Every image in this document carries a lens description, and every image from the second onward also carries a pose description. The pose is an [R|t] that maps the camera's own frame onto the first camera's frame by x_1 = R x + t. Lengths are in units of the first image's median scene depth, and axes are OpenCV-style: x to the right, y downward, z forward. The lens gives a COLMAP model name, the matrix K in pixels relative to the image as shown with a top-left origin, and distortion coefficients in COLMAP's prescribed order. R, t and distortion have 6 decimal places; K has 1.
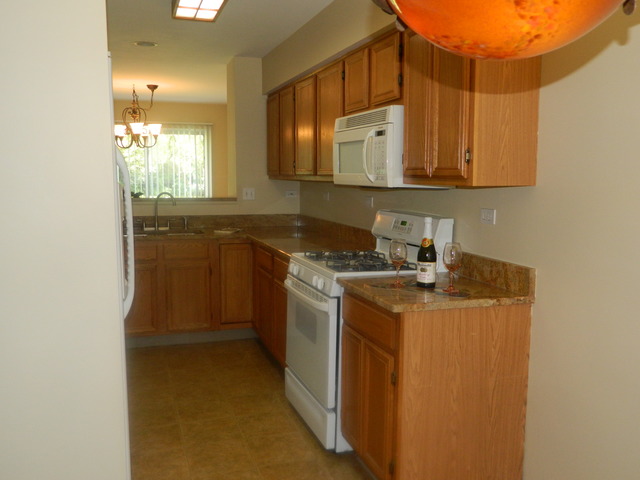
lens RADIAL K [[580.3, 0, 322.6], [0, 580.3, 241.7], [0, 0, 1]] dist [-0.012969, 0.000000]
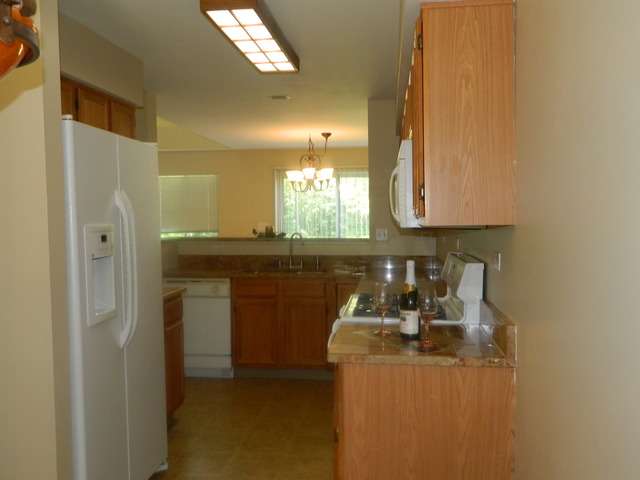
lens RADIAL K [[580.3, 0, 322.1], [0, 580.3, 239.8], [0, 0, 1]] dist [-0.012969, 0.000000]
pose [[0.903812, 0.005913, -0.427888, 0.441562], [-0.037245, 0.997197, -0.064892, -0.010390], [0.426305, 0.074587, 0.901499, 0.124888]]
